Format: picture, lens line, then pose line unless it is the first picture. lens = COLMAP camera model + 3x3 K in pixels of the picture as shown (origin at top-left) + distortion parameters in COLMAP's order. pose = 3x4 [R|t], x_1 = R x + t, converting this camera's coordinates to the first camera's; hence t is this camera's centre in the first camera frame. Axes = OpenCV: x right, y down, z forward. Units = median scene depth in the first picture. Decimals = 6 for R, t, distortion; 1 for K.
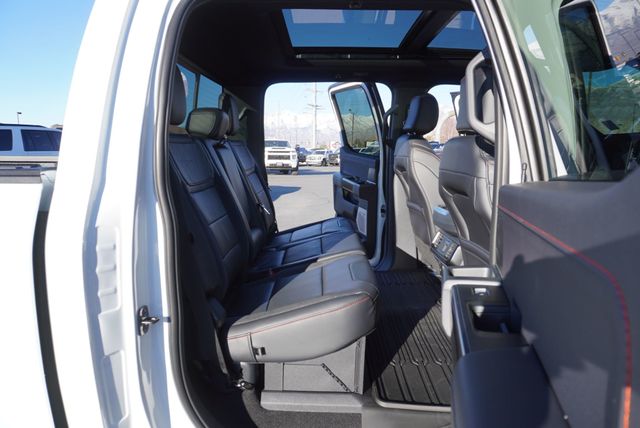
lens RADIAL K [[434.5, 0, 320.0], [0, 434.5, 214.0], [0, 0, 1]] dist [-0.026894, -0.000391]
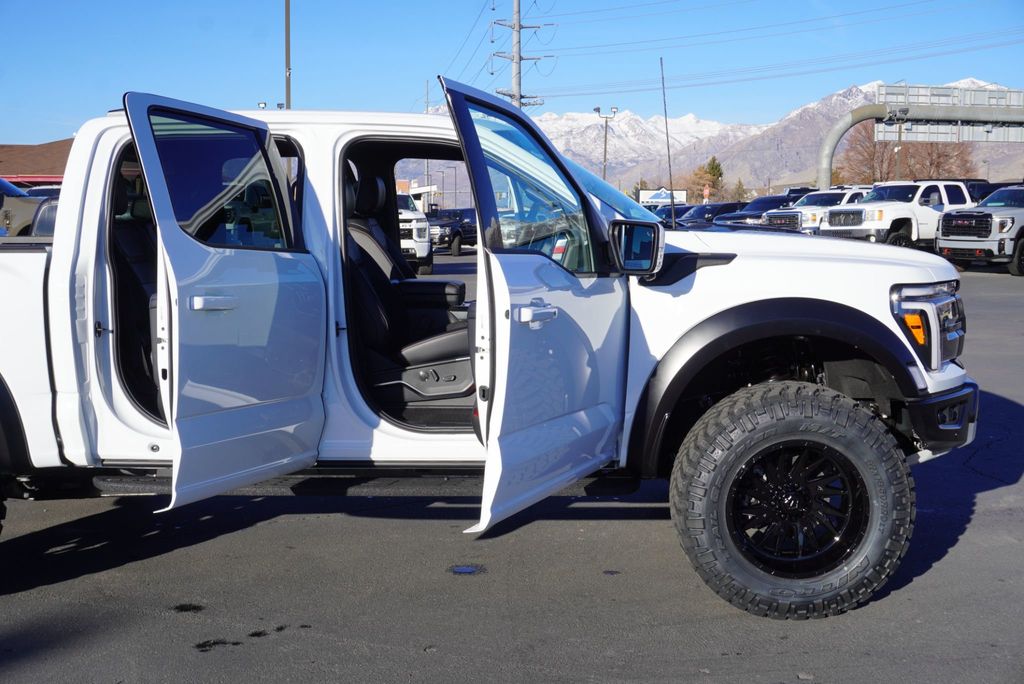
lens RADIAL K [[1200.1, 0, 512.0], [0, 1200.1, 342.0], [0, 0, 1]] dist [0.003639, -0.018028]
pose [[0.999488, -0.006953, -0.031216, 1.170833], [0.005761, 0.999256, -0.038123, 0.398437], [0.031458, 0.037923, 0.998785, -3.138182]]
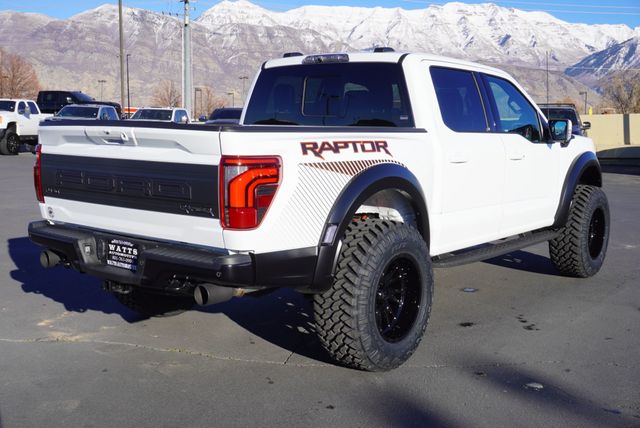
lens RADIAL K [[750.1, 0, 320.0], [0, 750.1, 214.0], [0, 0, 1]] dist [0.003639, -0.018028]
pose [[0.616901, -0.092794, 0.781551, -4.139518], [0.106210, 0.993757, 0.034155, 0.192502], [-0.779841, 0.061938, 0.622906, -1.362637]]
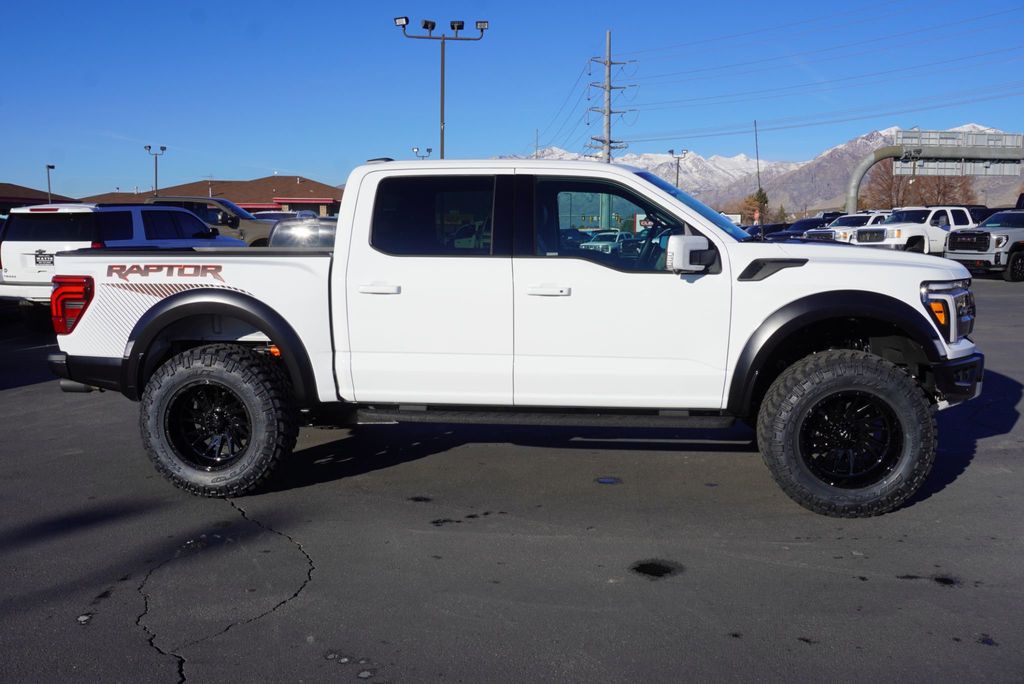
lens RADIAL K [[926.3, 0, 512.0], [0, 926.3, 342.0], [0, 0, 1]] dist [-0.003237, 0.000062]
pose [[0.992257, 0.005293, -0.124091, 0.961639], [-0.008676, 0.999605, -0.026741, 0.473701], [0.123901, 0.027610, 0.991910, -3.603927]]
